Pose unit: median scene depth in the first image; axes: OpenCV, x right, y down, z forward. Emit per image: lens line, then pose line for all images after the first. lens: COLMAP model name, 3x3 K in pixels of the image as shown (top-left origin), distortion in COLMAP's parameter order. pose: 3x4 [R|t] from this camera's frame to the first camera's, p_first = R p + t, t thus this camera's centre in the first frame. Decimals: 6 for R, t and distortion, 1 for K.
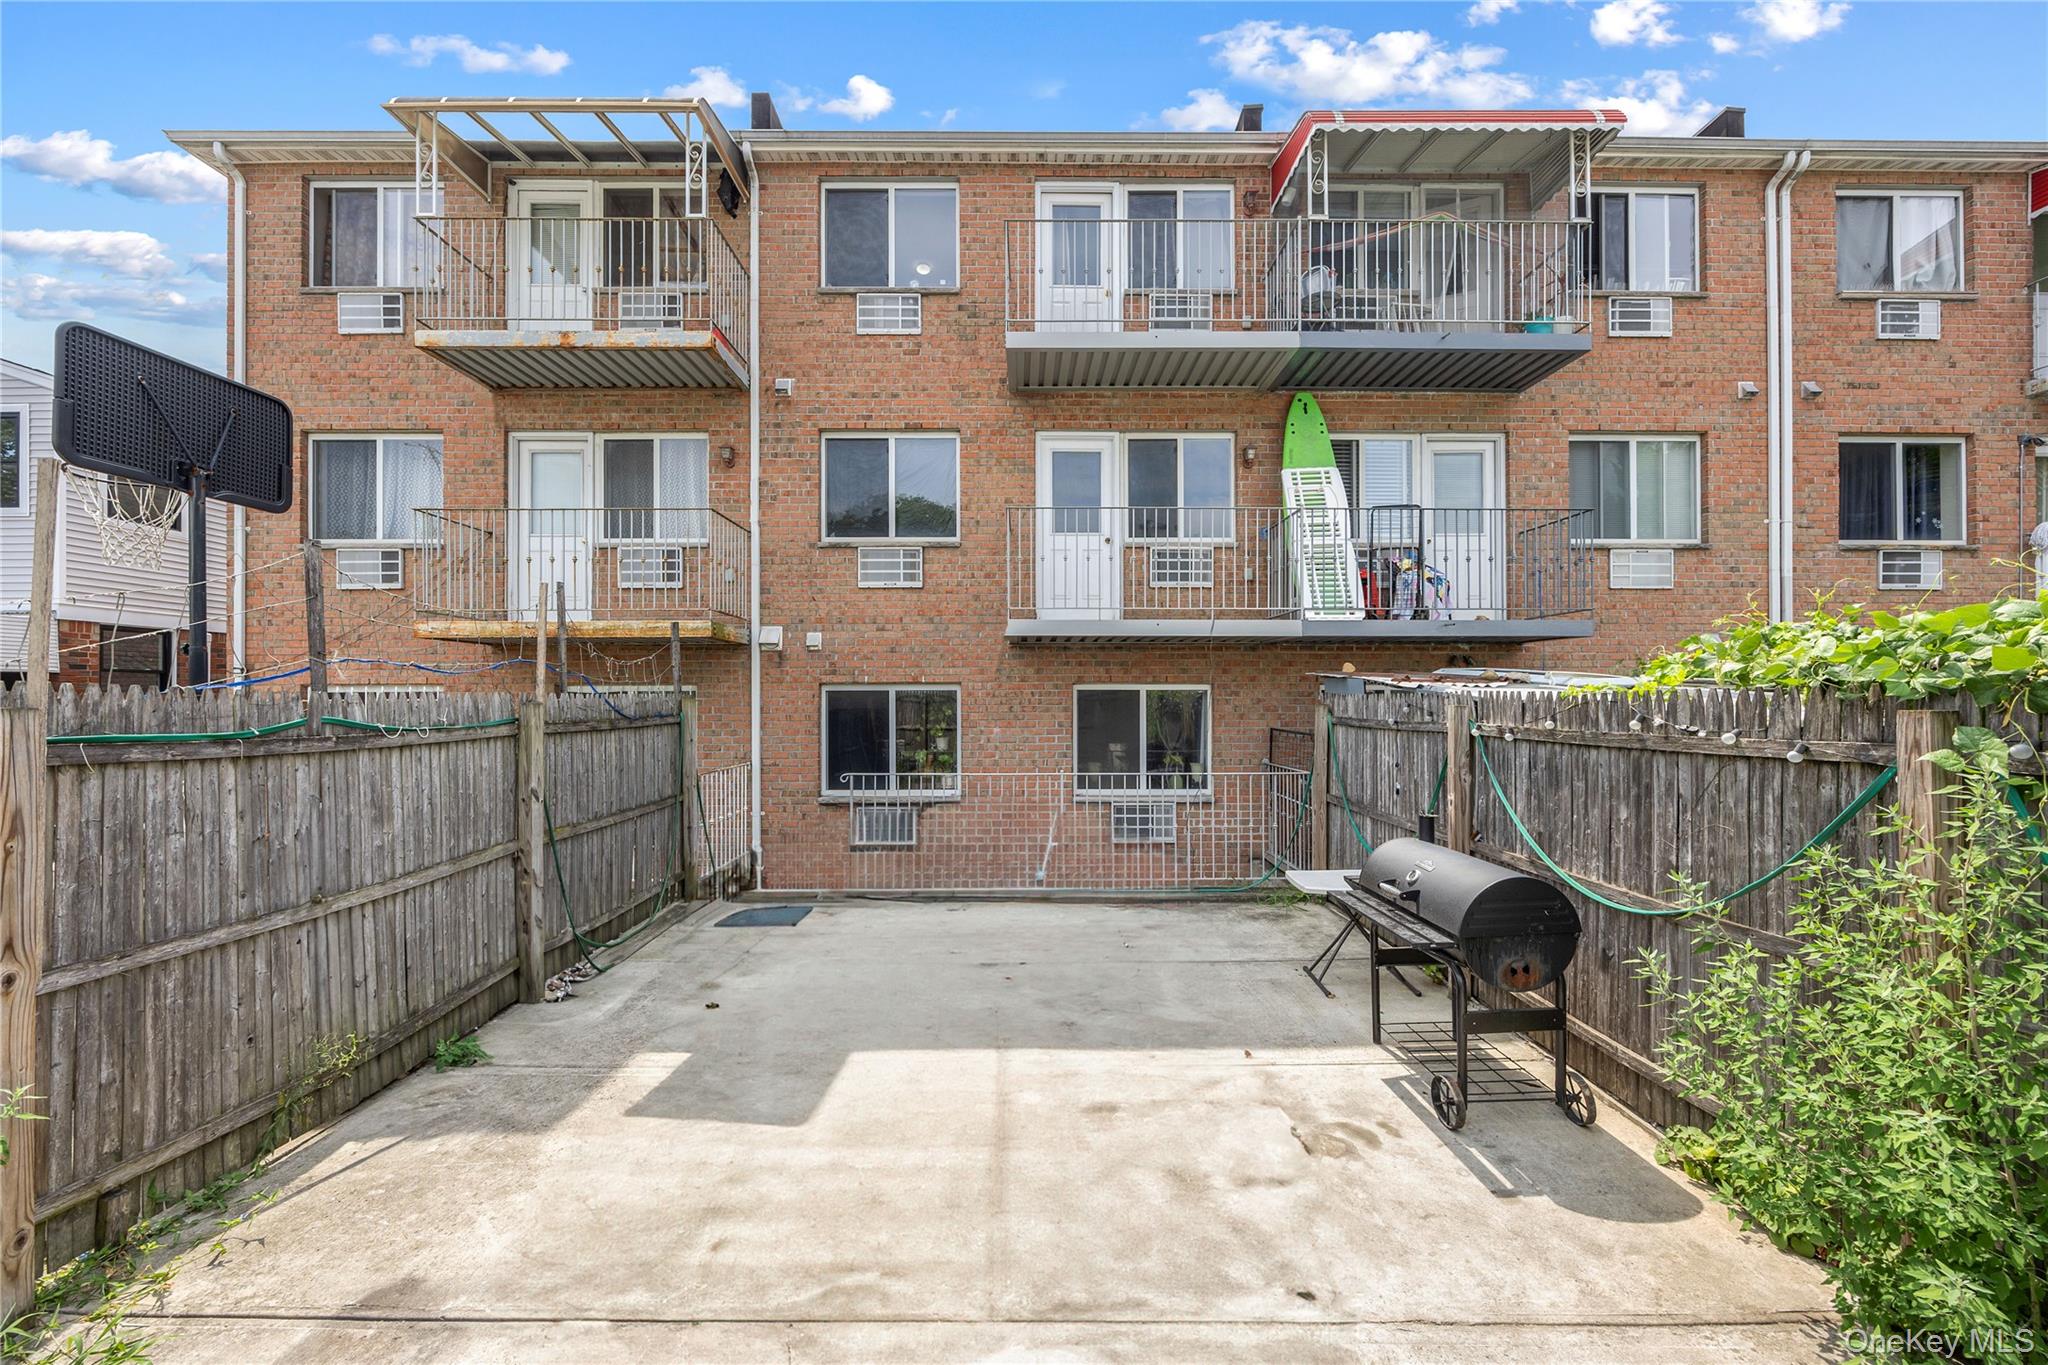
lens RADIAL K [[778.8, 0, 1015.0], [0, 778.8, 687.6], [0, 0, 1]] dist [-0.002515, 0.001046]
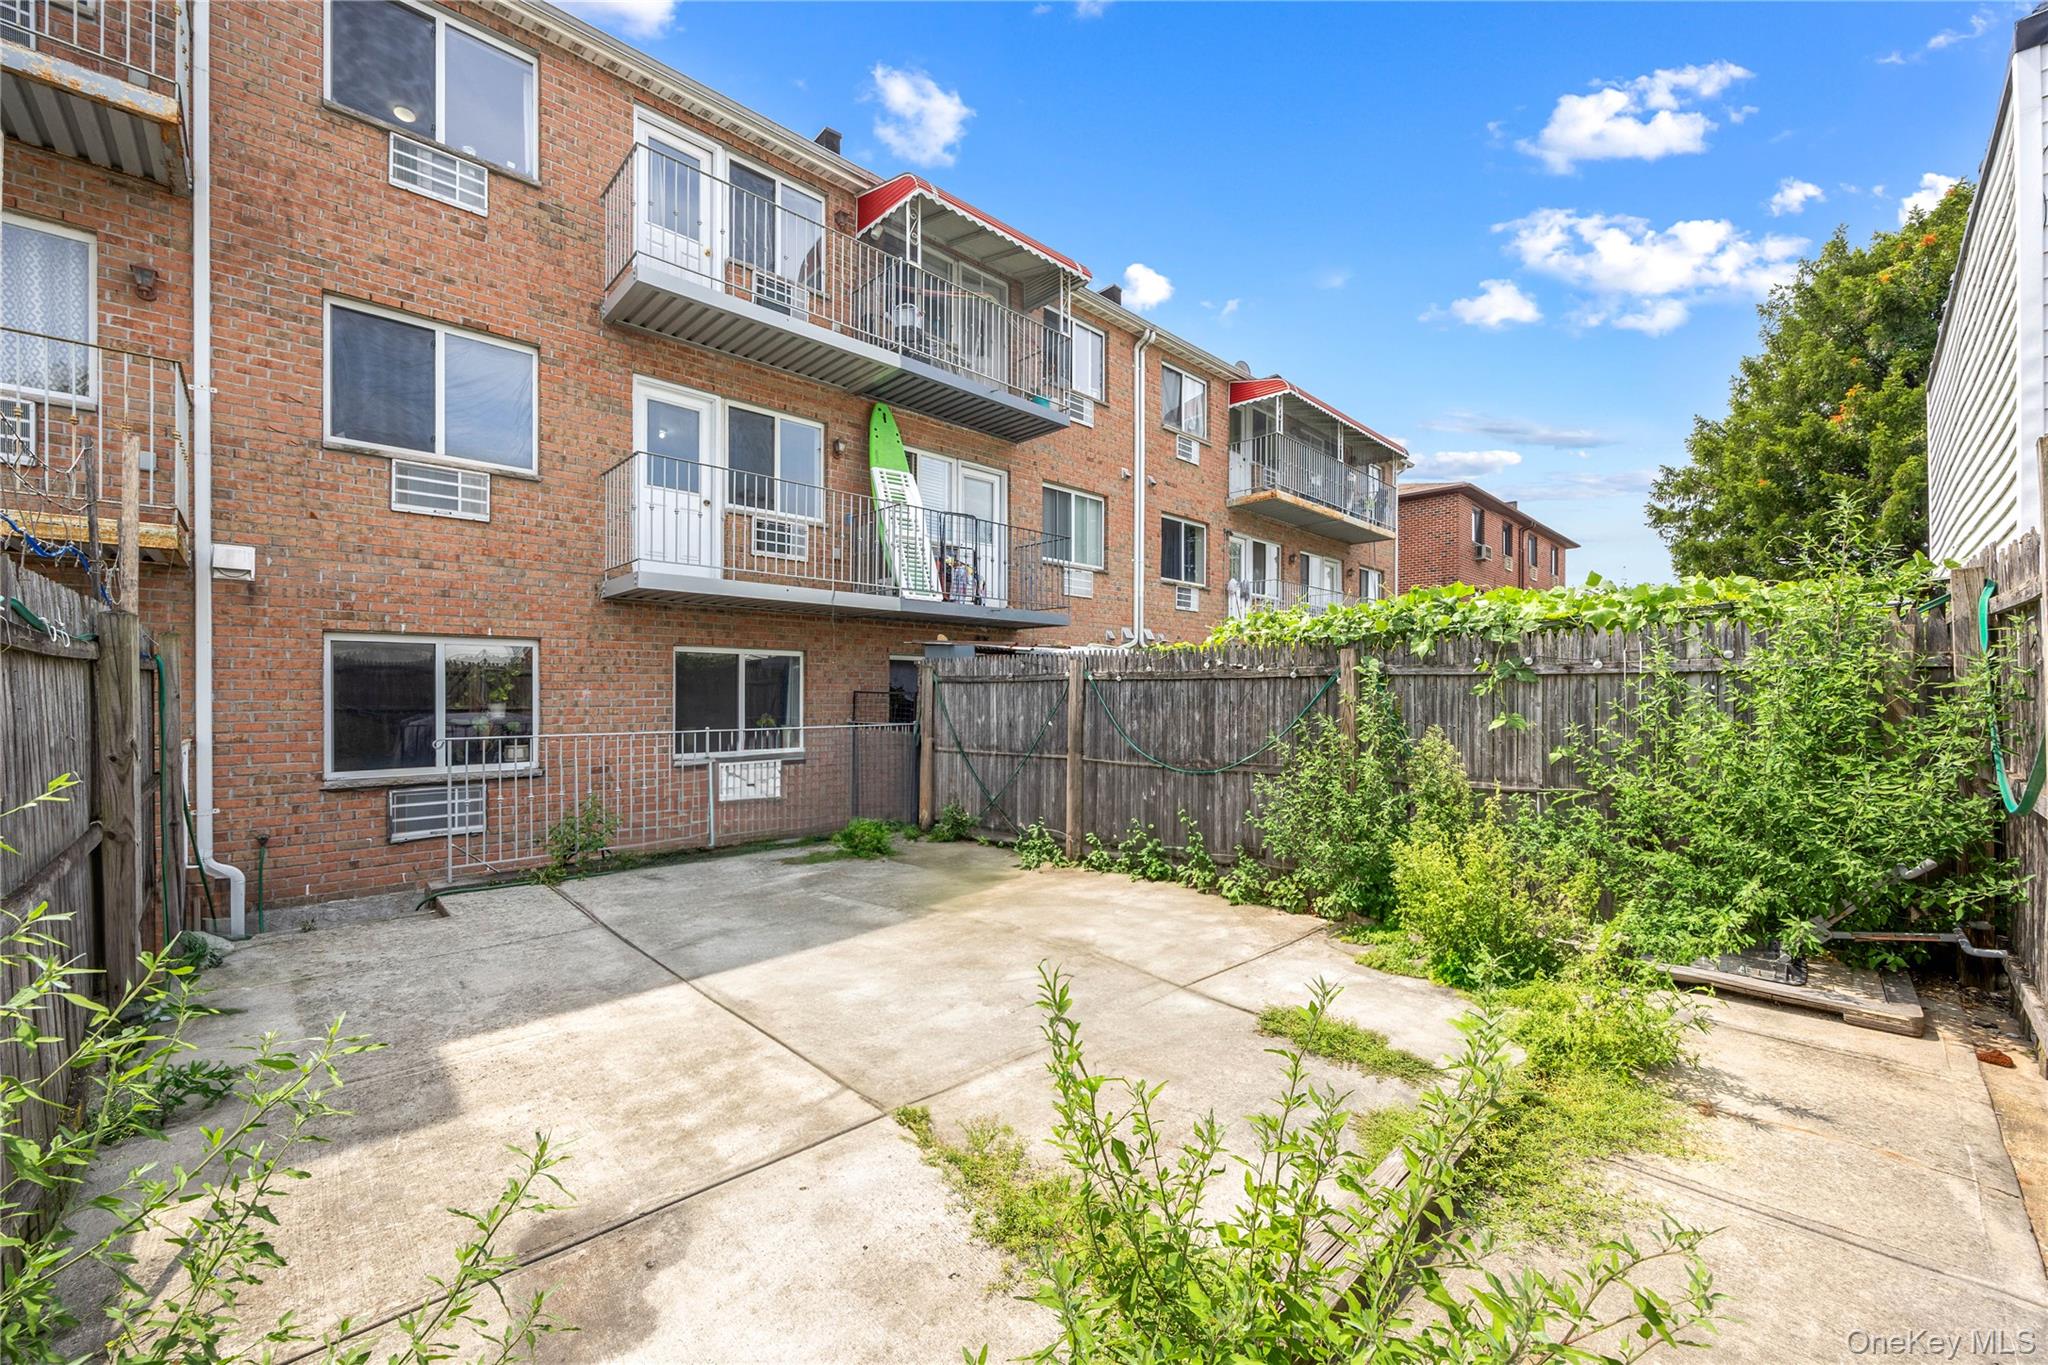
lens RADIAL K [[778.8, 0, 1027.1], [0, 778.8, 682.0], [0, 0, 1]] dist [-0.002515, 0.001046]
pose [[0.735644, 0.010261, 0.677290, -0.254317], [-0.015287, 0.999882, 0.001455, 0.032698], [-0.677195, -0.011424, 0.735715, -0.009091]]
